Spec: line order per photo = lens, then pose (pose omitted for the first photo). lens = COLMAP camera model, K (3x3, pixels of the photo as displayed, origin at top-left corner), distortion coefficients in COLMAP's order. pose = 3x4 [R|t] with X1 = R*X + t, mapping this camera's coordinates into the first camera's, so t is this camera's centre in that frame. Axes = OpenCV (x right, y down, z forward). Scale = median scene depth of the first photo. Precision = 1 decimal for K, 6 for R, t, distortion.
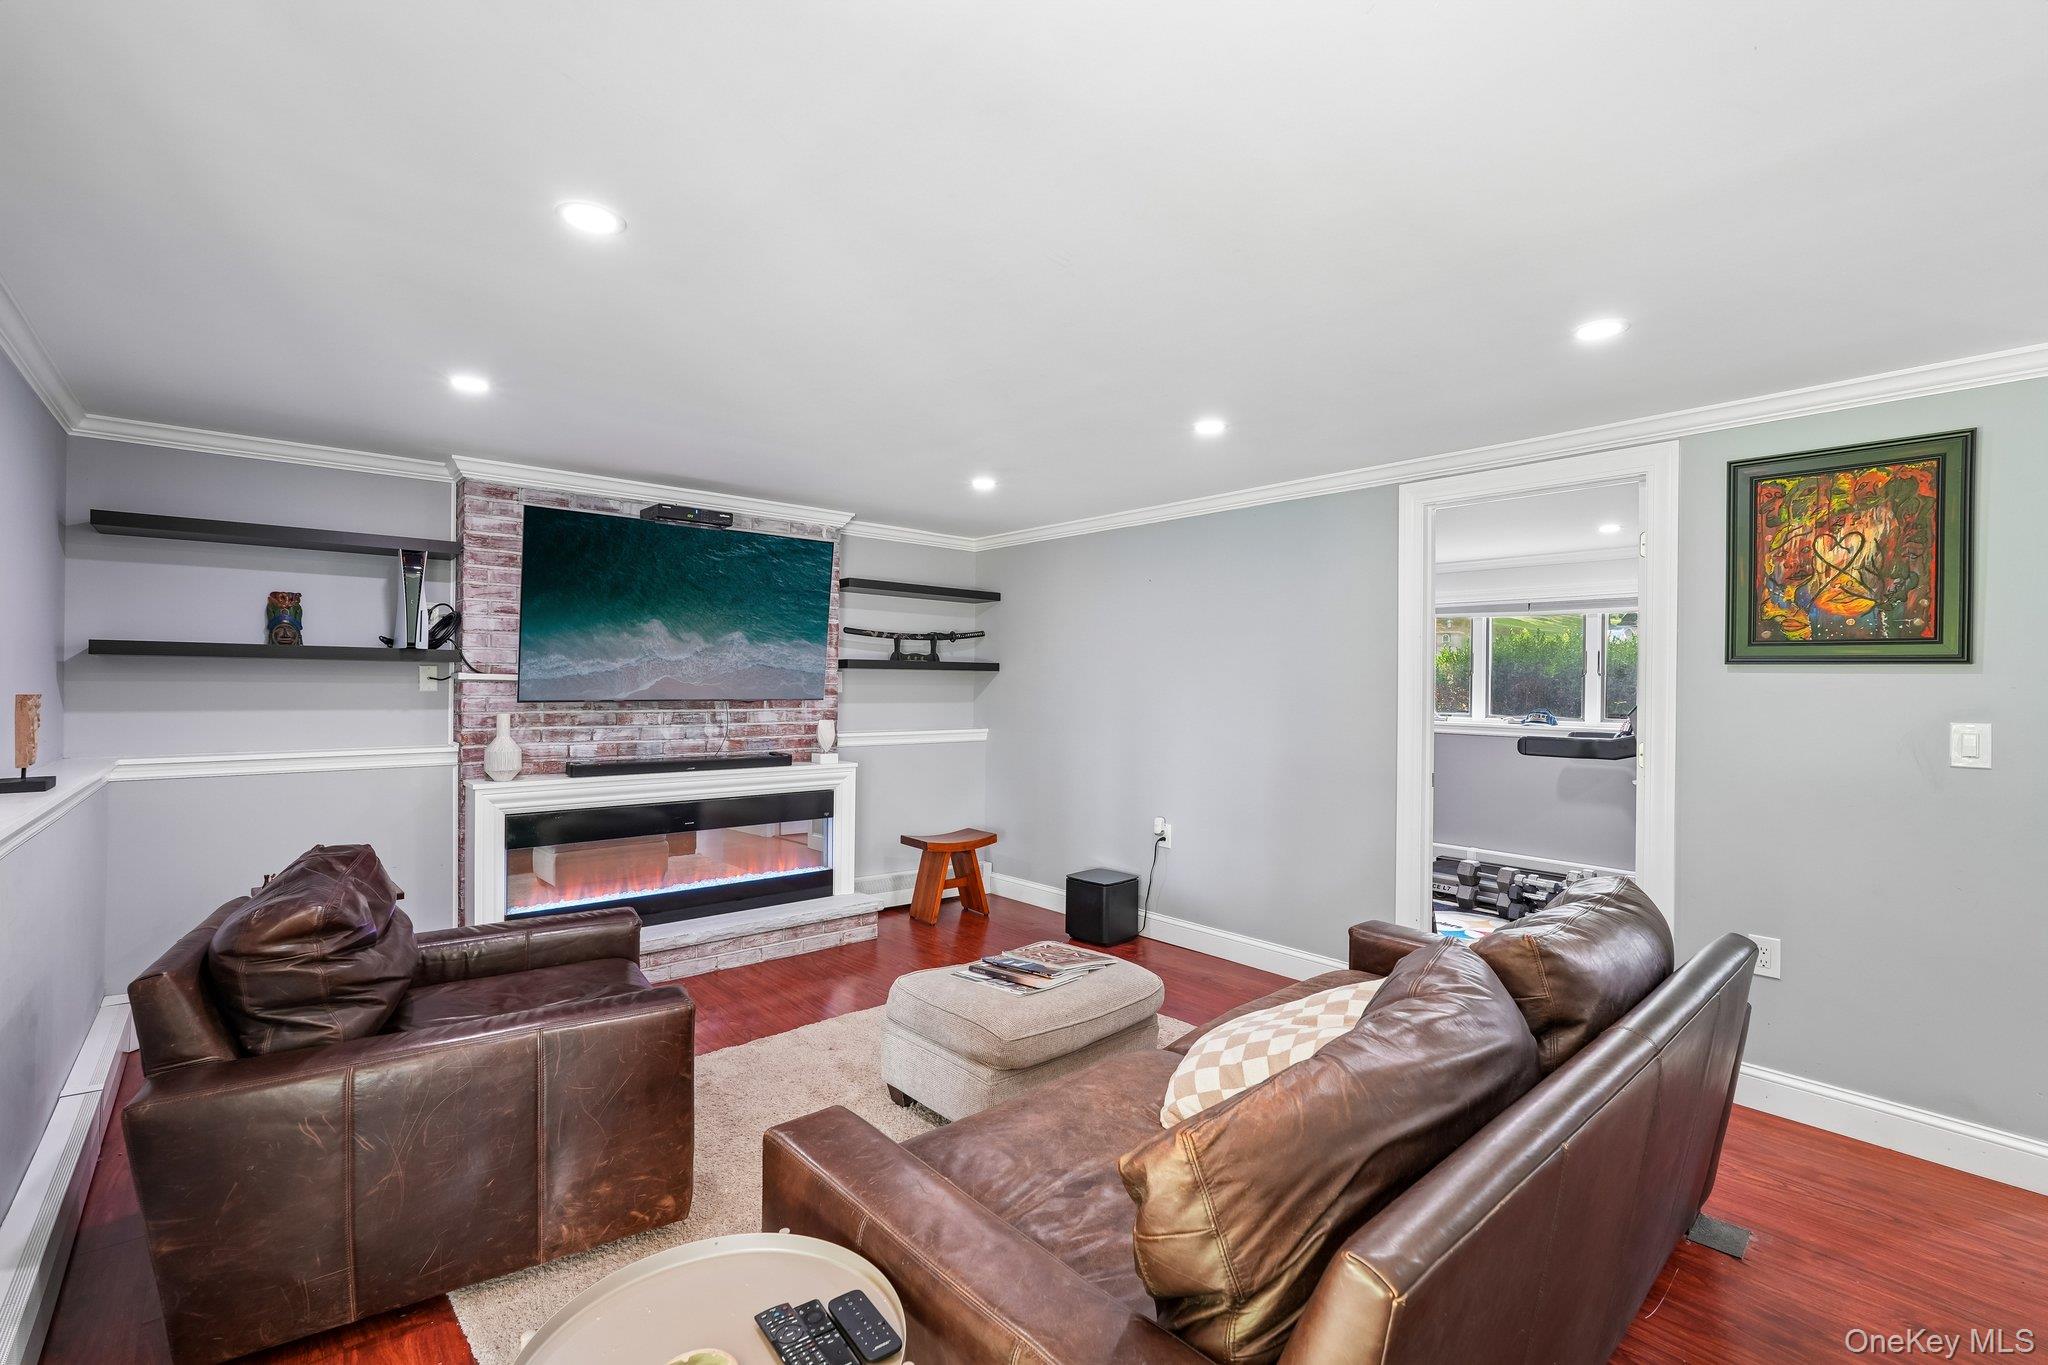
lens RADIAL K [[899.9, 0, 1032.7], [0, 899.9, 678.7], [0, 0, 1]] dist [-0.005091, 0.001142]
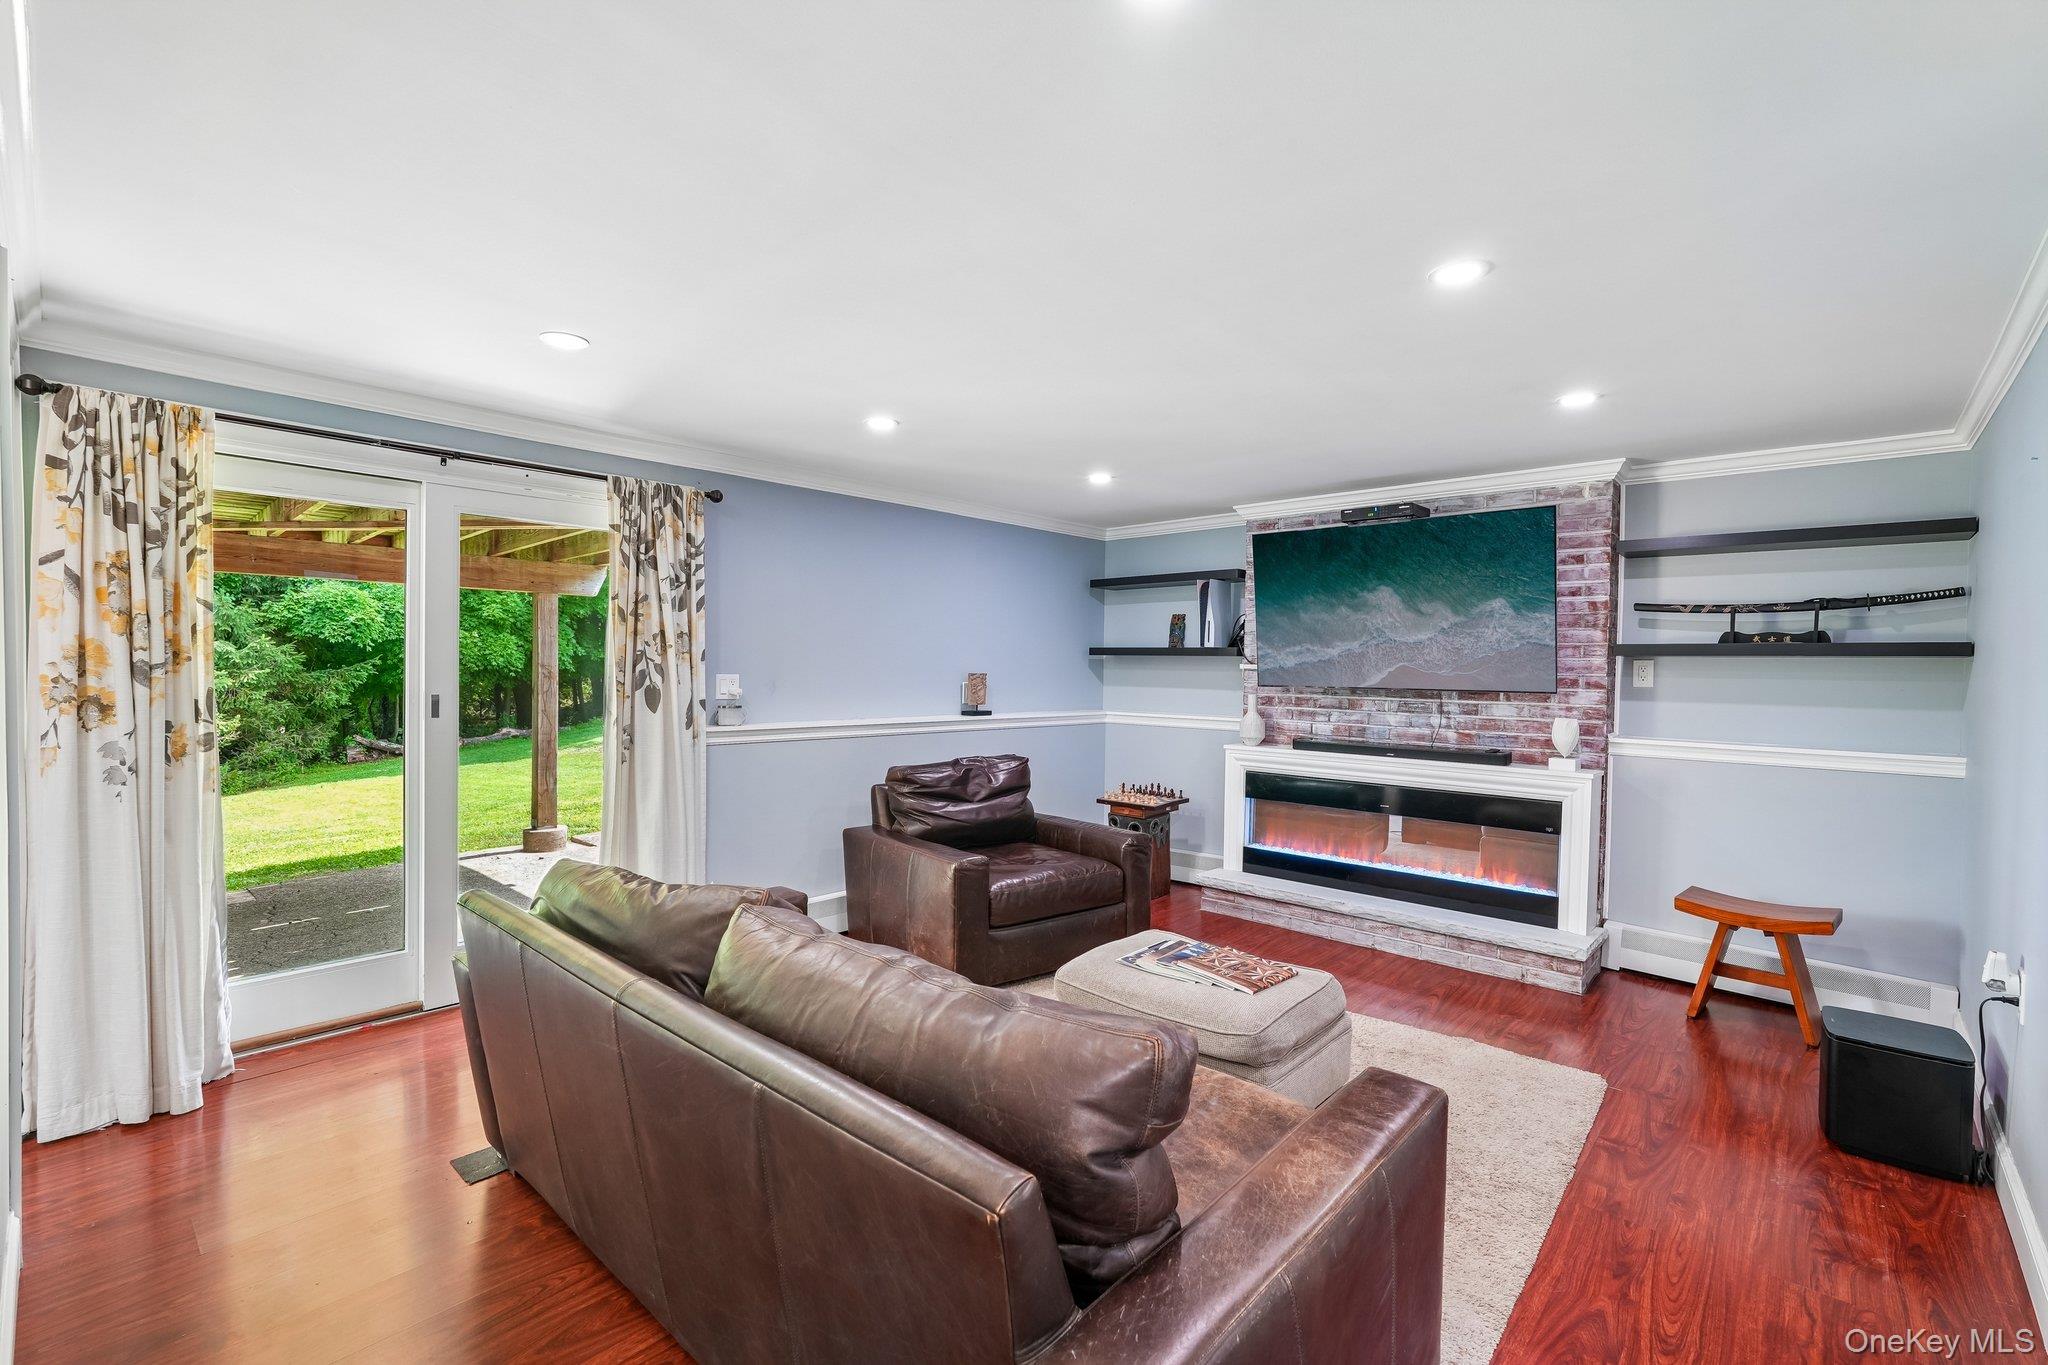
lens RADIAL K [[899.9, 0, 1032.3], [0, 899.9, 678.7], [0, 0, 1]] dist [-0.005091, 0.001142]
pose [[0.115736, 0.004314, -0.993271, 0.598550], [-0.009343, 0.999951, 0.003254, 0.012449], [0.993236, 0.008903, 0.115771, 0.459317]]
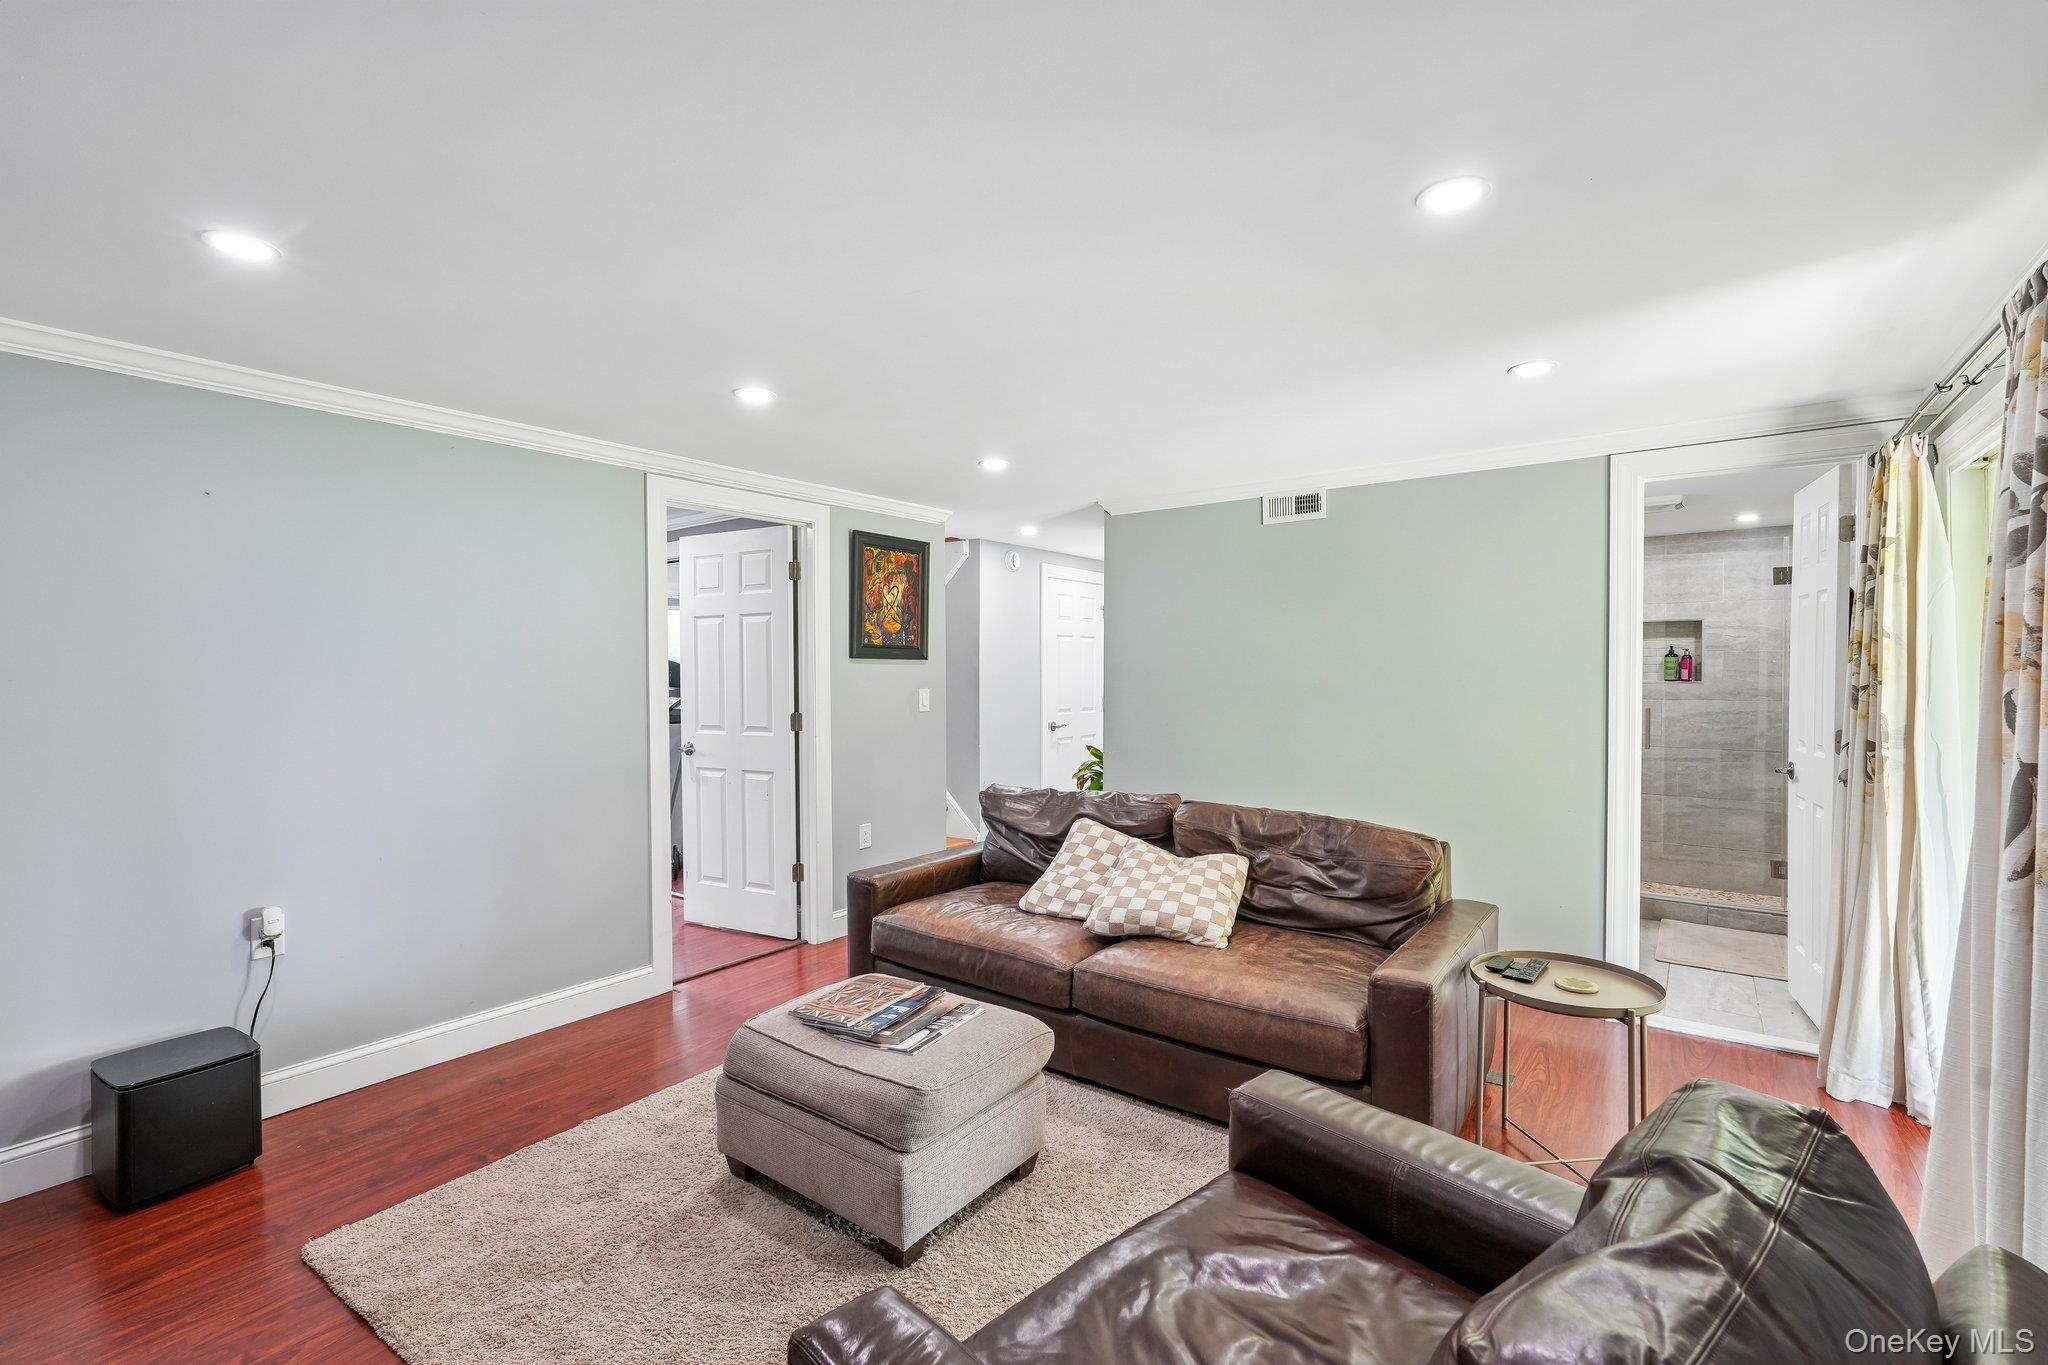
lens RADIAL K [[899.9, 0, 1029.5], [0, 899.9, 692.9], [0, 0, 1]] dist [-0.005091, 0.001142]
pose [[-0.204921, -0.035281, 0.978142, -0.551912], [-0.000354, 0.999353, 0.035972, -0.008633], [-0.978779, 0.007026, -0.204801, 0.675404]]
